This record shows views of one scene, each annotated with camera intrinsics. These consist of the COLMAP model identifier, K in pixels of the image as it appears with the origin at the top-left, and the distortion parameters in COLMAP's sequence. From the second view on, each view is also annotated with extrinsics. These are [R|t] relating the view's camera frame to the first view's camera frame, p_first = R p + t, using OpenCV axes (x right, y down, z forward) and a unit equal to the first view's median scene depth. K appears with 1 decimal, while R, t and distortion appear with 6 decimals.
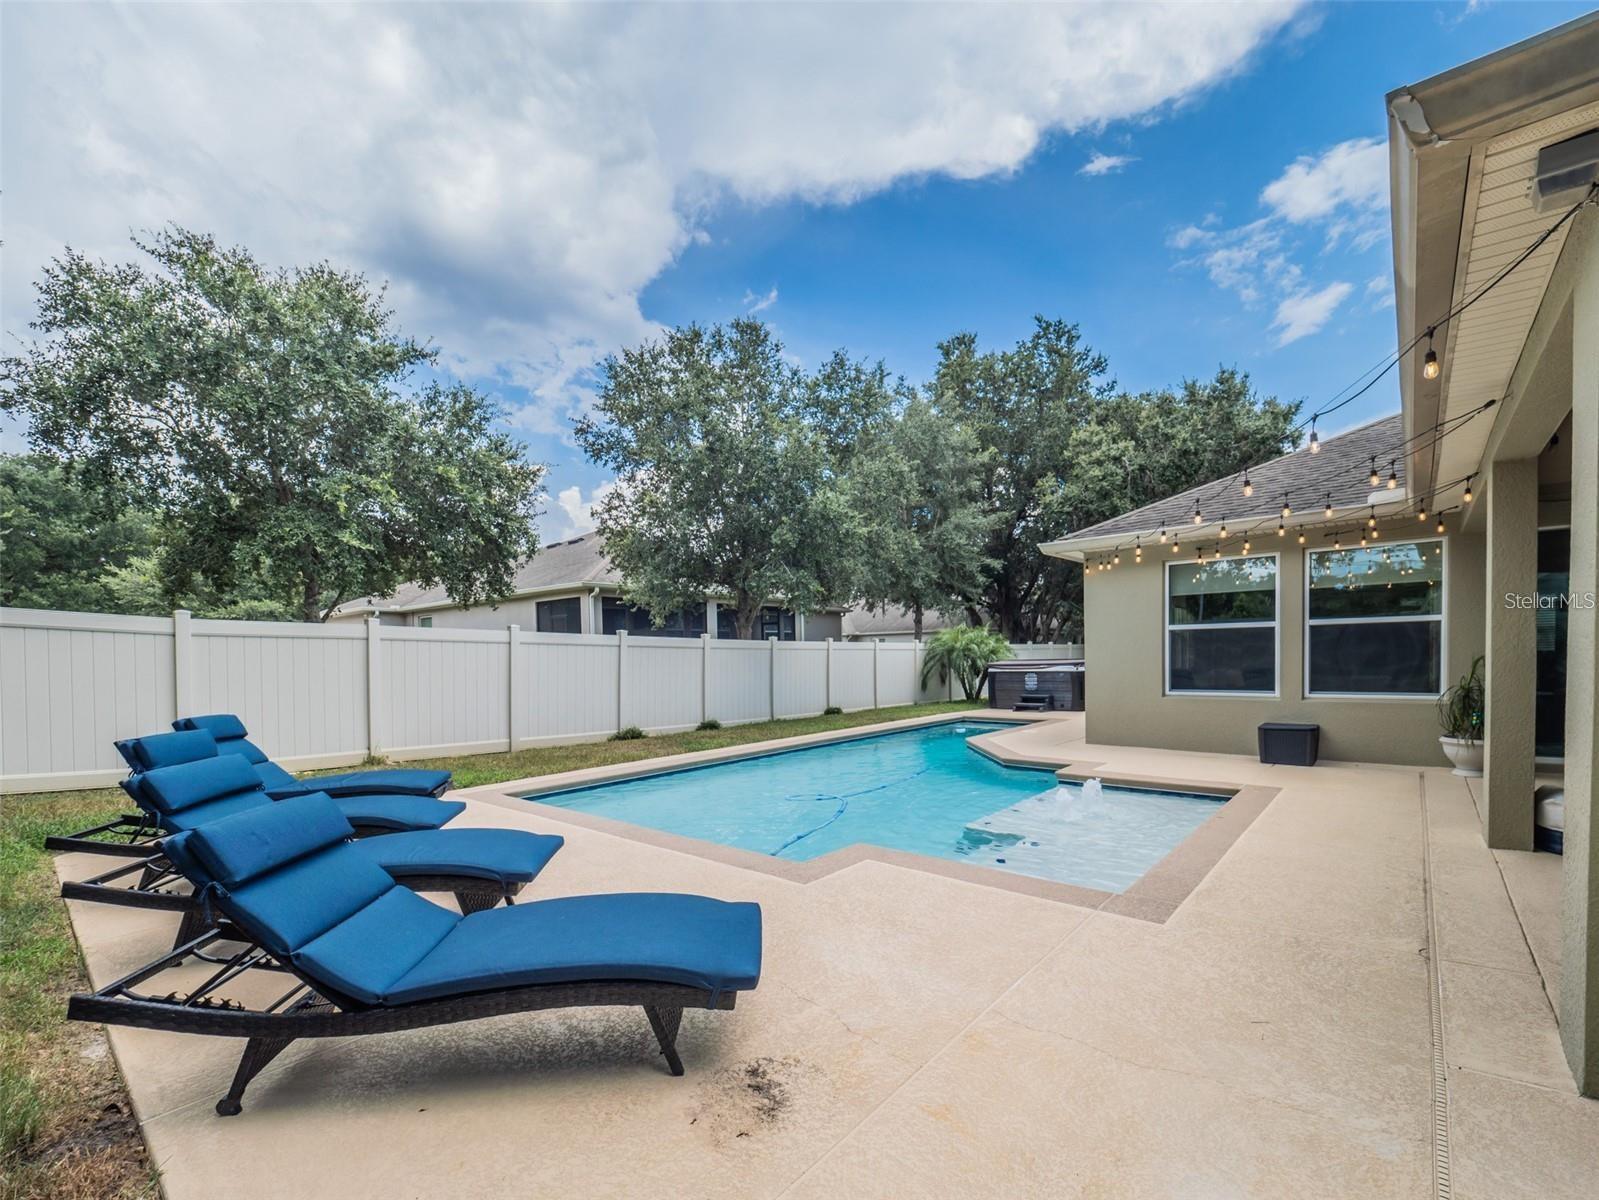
lens RADIAL K [[676.6, 0, 802.2], [0, 676.6, 619.1], [0, 0, 1]] dist [-0.000568, -0.000341]
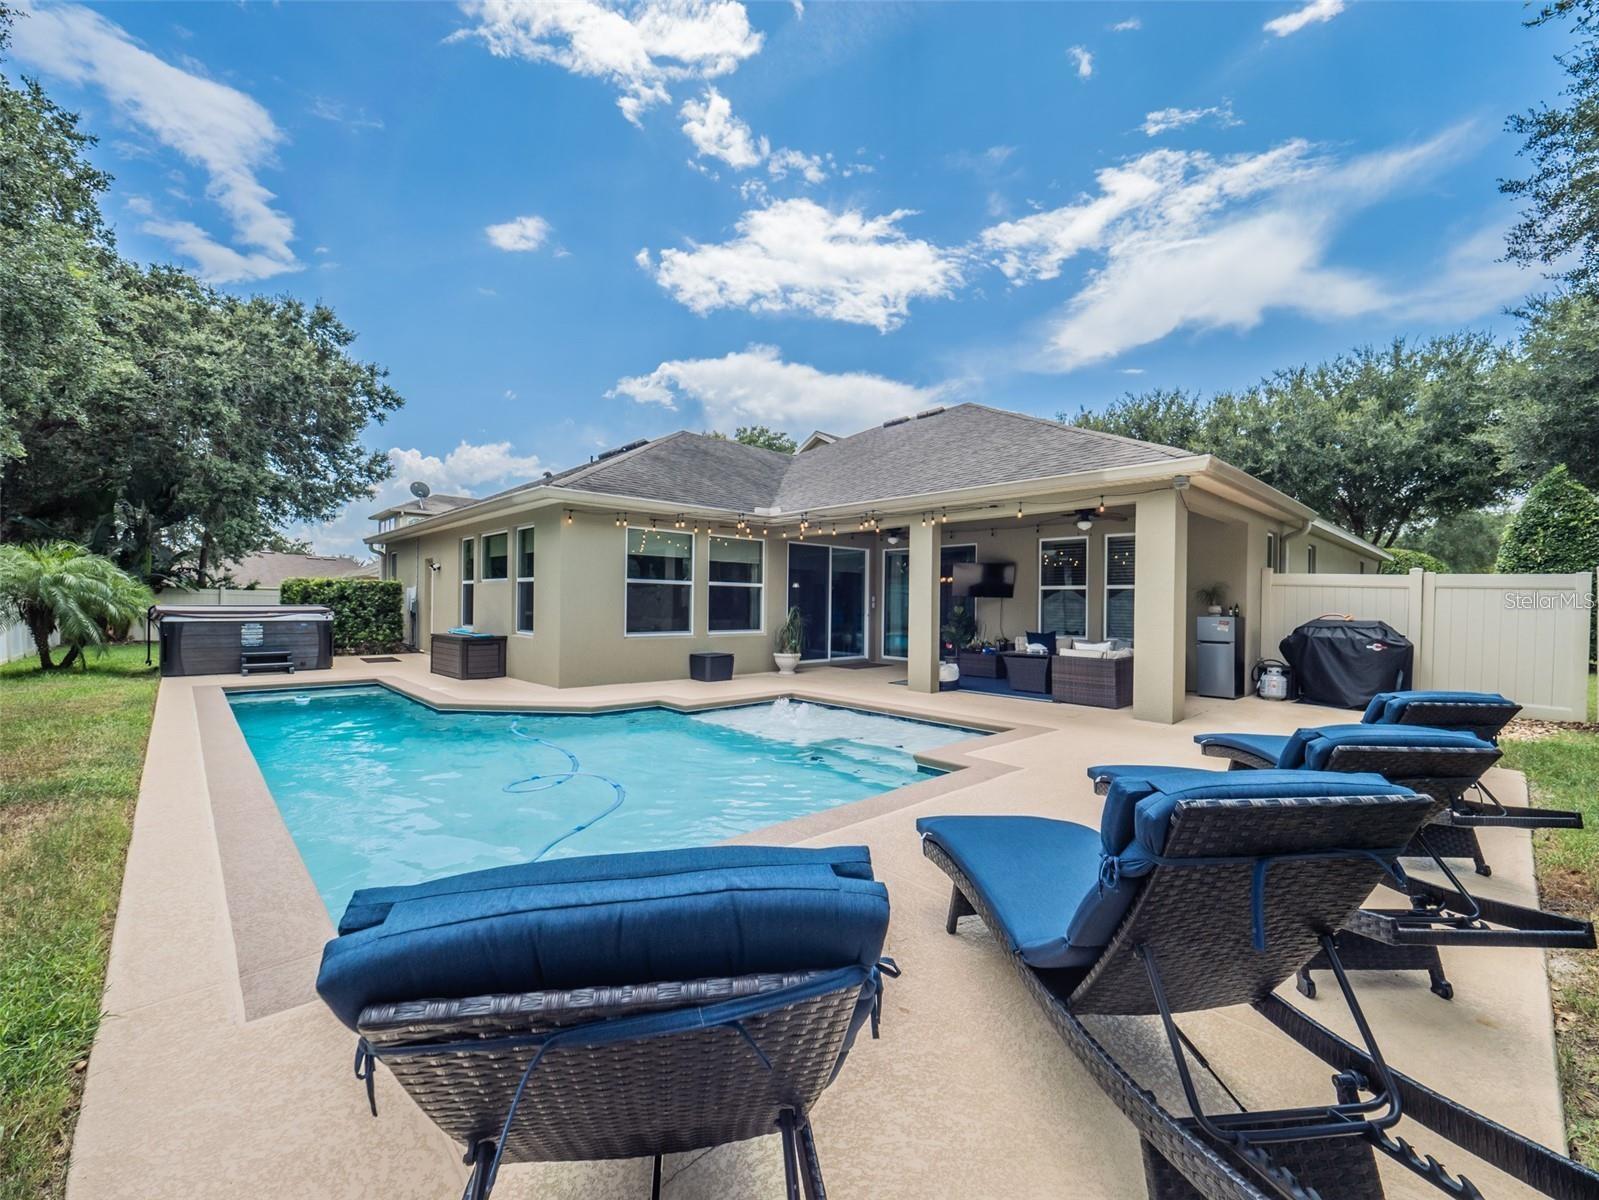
lens RADIAL K [[676.6, 0, 802.2], [0, 676.6, 619.1], [0, 0, 1]] dist [-0.000568, -0.000341]
pose [[0.126272, -0.003968, 0.991988, -0.671172], [-0.066696, 0.997695, 0.012481, 0.049413], [-0.989751, -0.067738, 0.125717, 0.607512]]
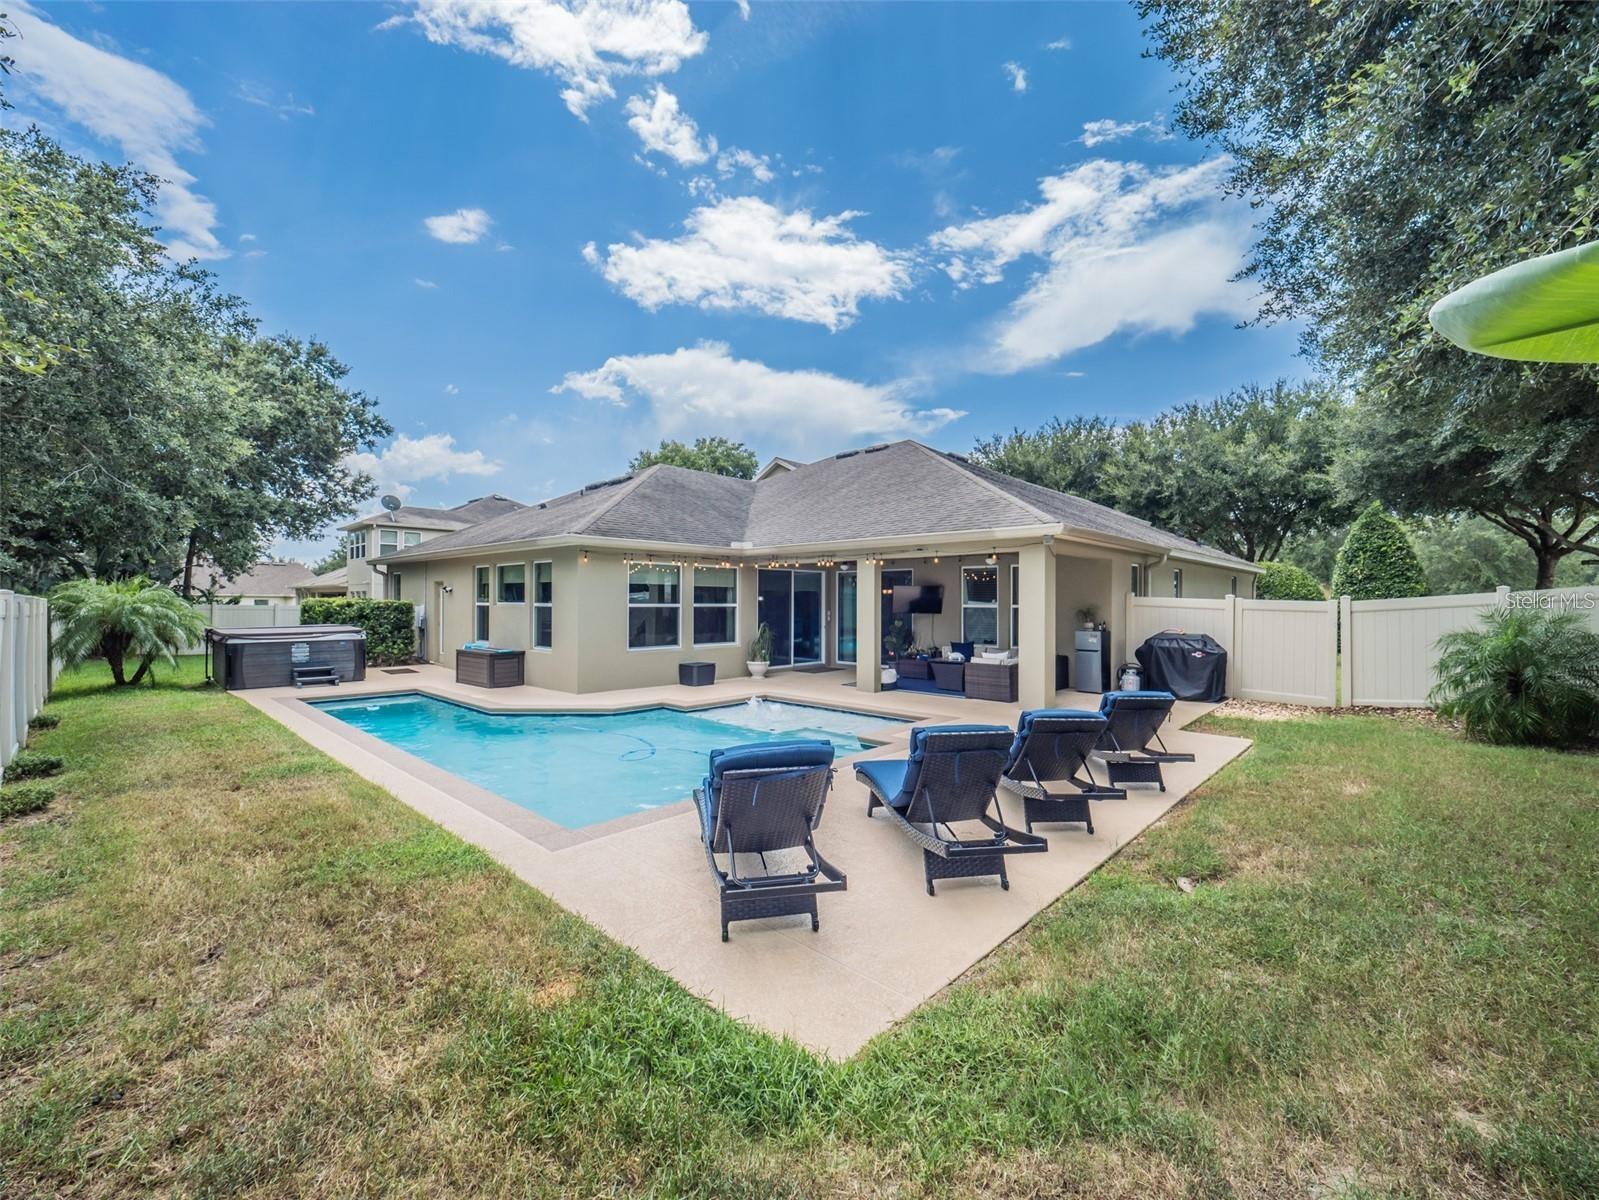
lens RADIAL K [[679.8, 0, 785.6], [0, 679.8, 602.9], [0, 0, 1]] dist [0.013003, -0.000055]
pose [[0.083042, 0.014796, 0.996436, -1.002729], [-0.054749, 0.998447, -0.010263, 0.003928], [-0.995041, -0.053702, 0.083723, 0.606563]]
